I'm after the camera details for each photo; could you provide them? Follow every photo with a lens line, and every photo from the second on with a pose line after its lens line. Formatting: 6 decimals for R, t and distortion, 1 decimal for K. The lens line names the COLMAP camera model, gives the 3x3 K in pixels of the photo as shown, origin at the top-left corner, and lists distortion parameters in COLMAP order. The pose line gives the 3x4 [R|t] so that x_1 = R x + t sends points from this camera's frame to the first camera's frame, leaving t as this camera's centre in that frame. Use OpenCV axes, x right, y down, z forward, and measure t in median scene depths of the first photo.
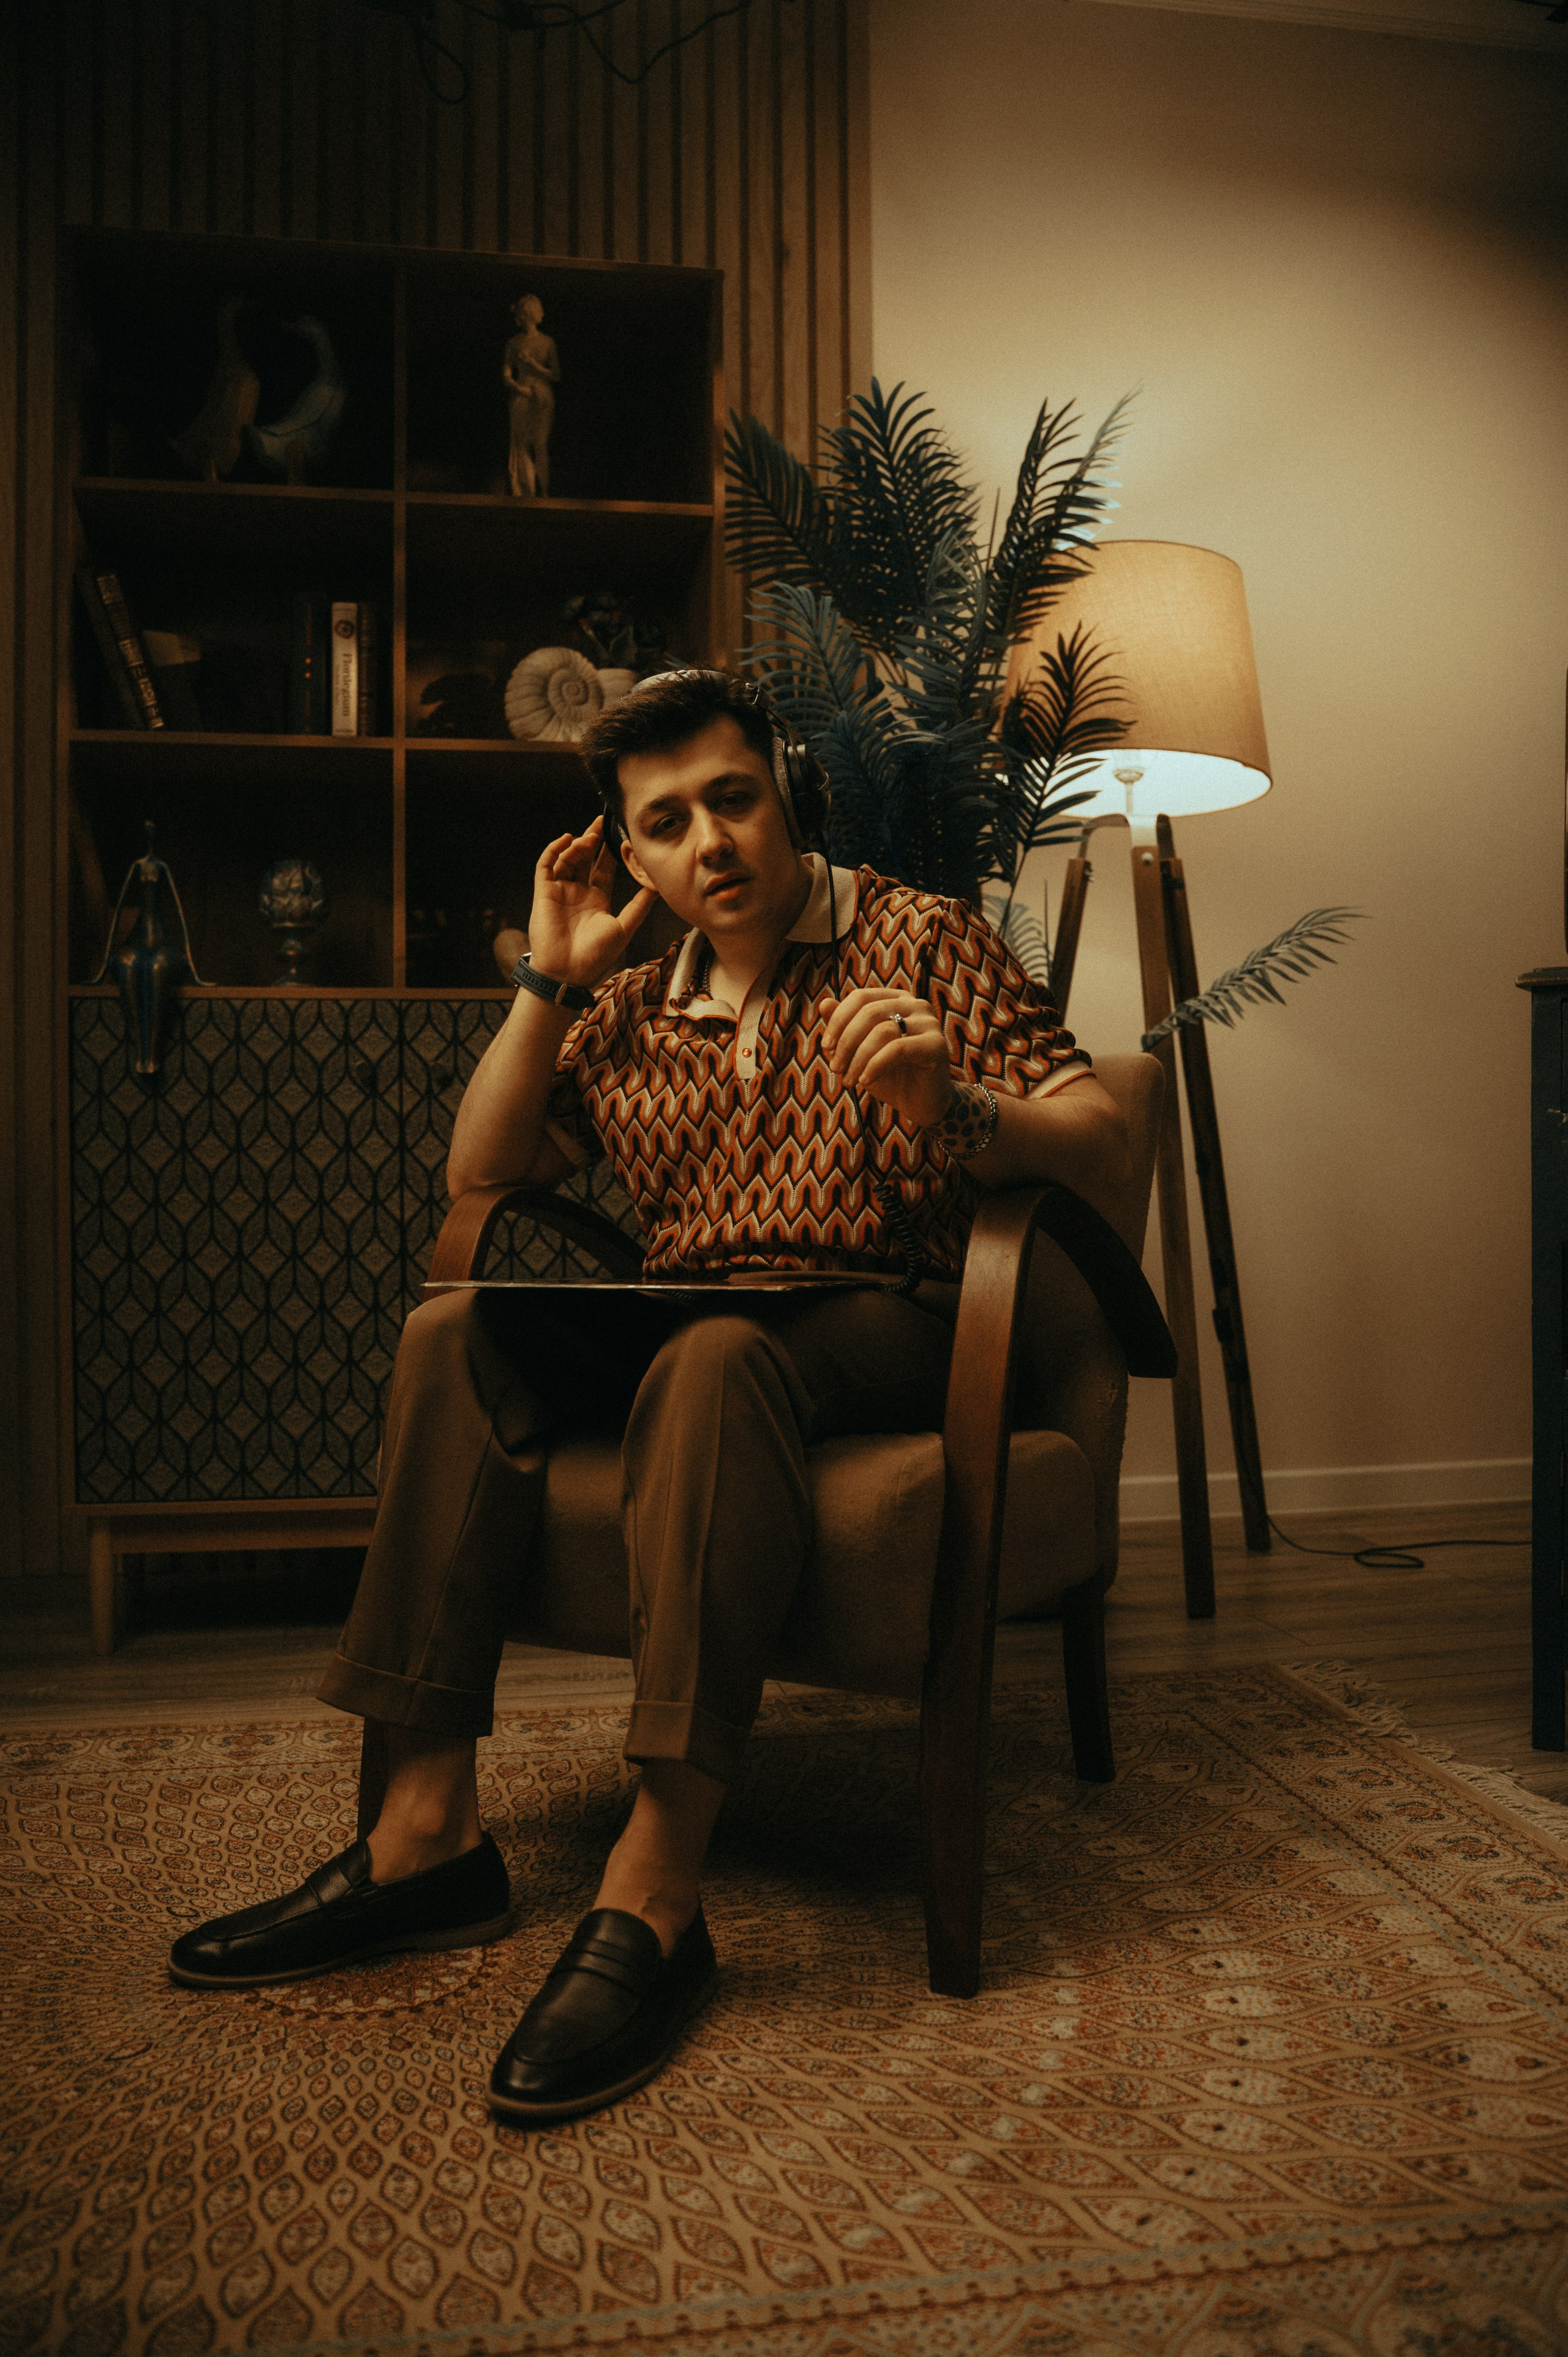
lens RADIAL K [[1935.9, 0, 779.8], [0, 1935.9, 1158.4], [0, 0, 1]] dist [-0.116222, 0.087488]
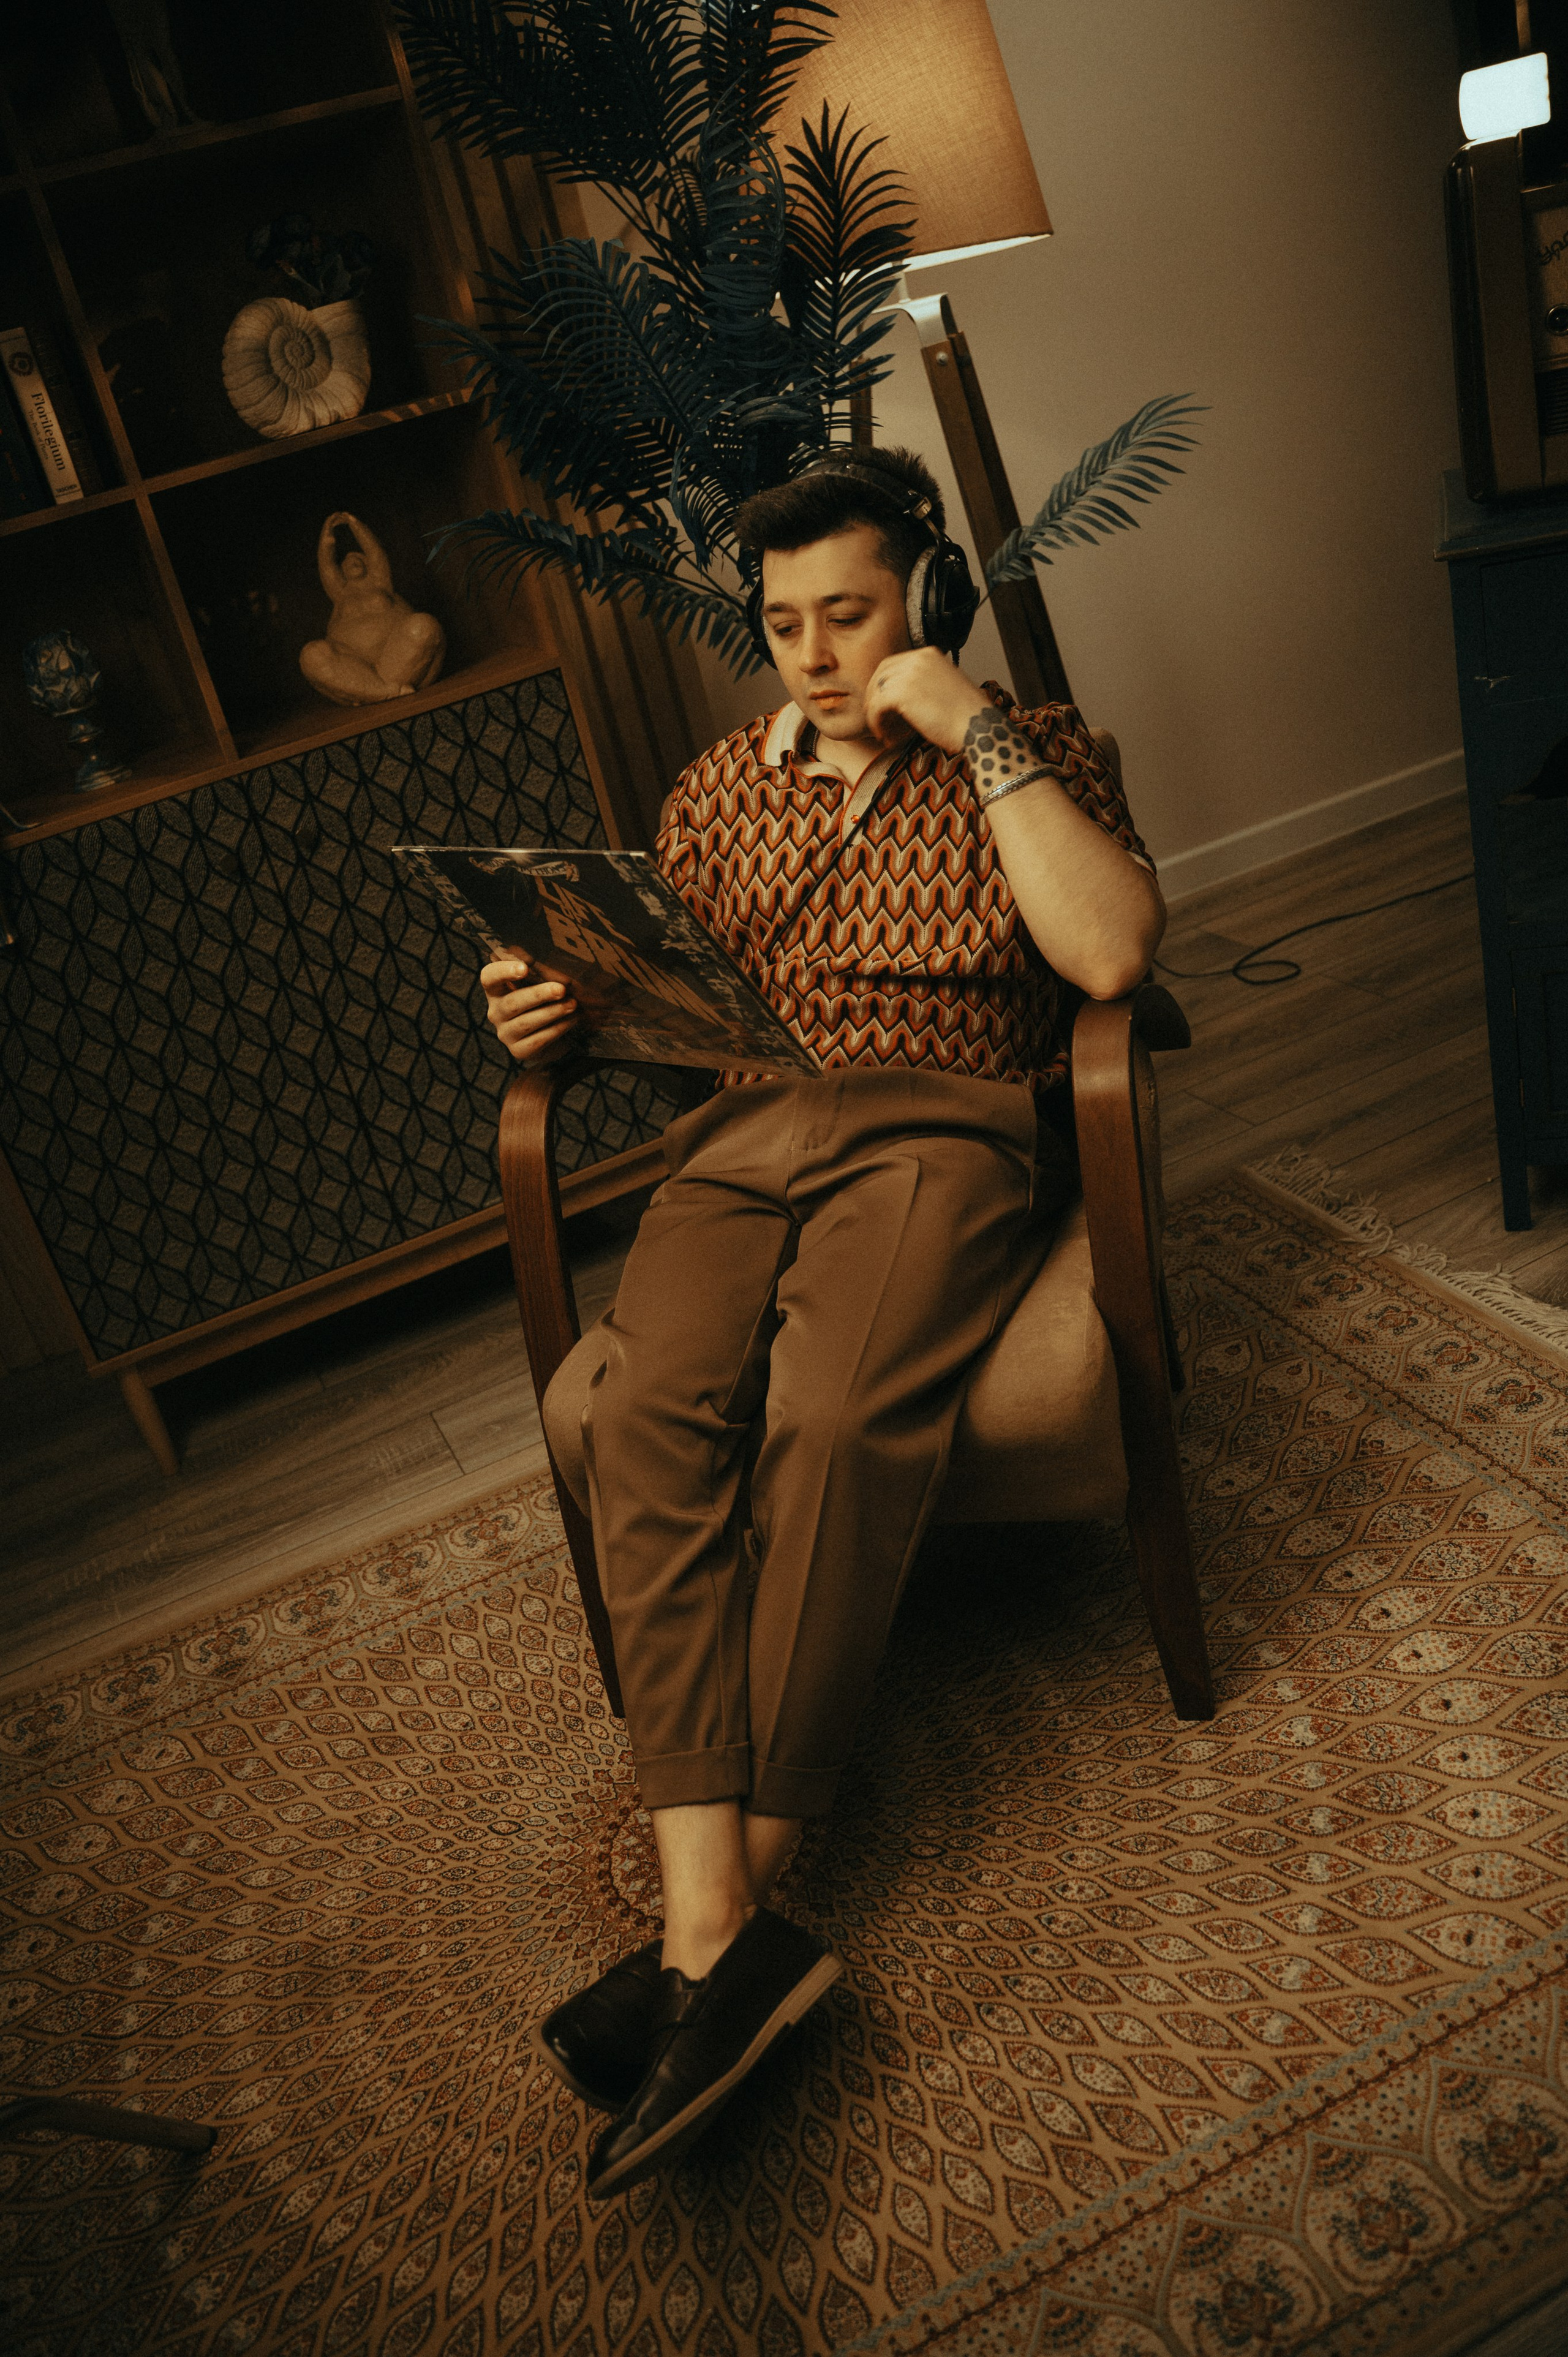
lens RADIAL K [[1935.9, 0, 757.4], [0, 1935.9, 1170.7], [0, 0, 1]] dist [-0.116222, 0.087488]
pose [[0.950565, -0.292886, 0.103171, -0.114502], [0.223579, 0.876097, 0.427160, -0.256263], [-0.215497, -0.382977, 0.898271, 0.063910]]
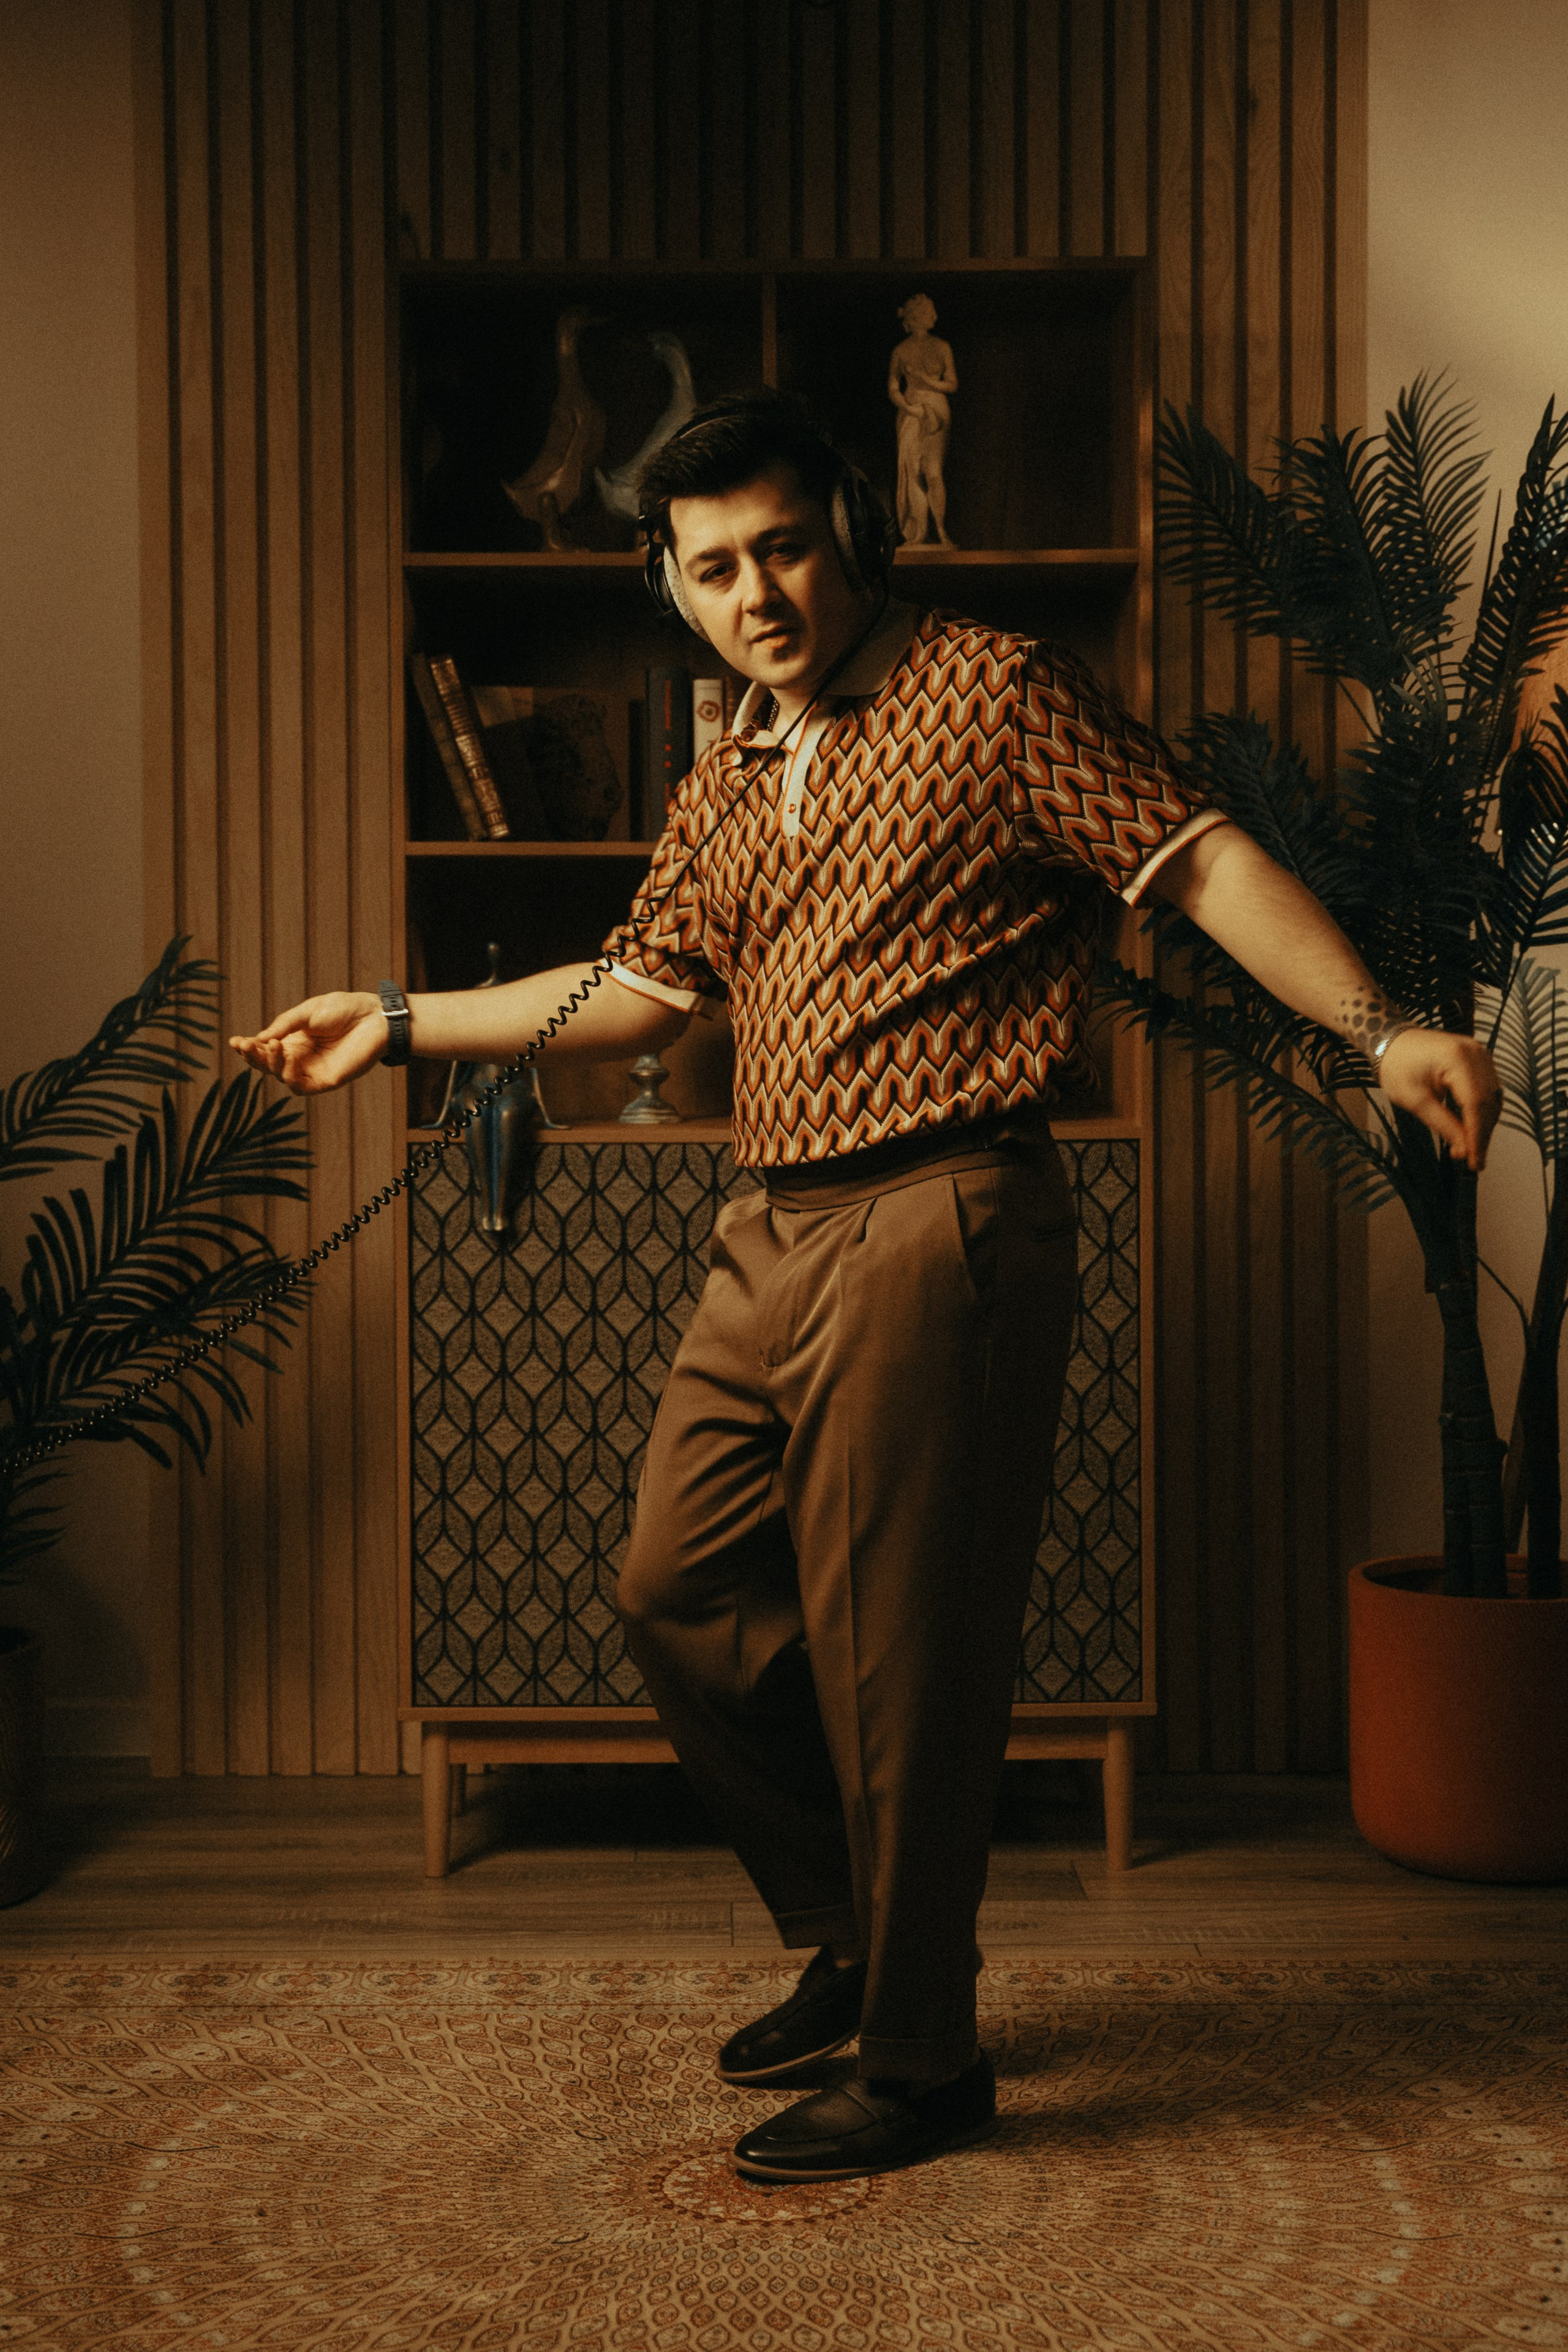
lens RADIAL K [[3692.6, 0, 707.0], [0, 3692.6, 1003.1], [0, 0, 1]] dist [0.048480, 0.000000]
pose [[0.982441, 0.007666, -0.186415, 0.088406], [-0.003585, 0.999747, 0.022224, -0.187798], [0.186539, -0.021165, 0.982220, -0.674690]]
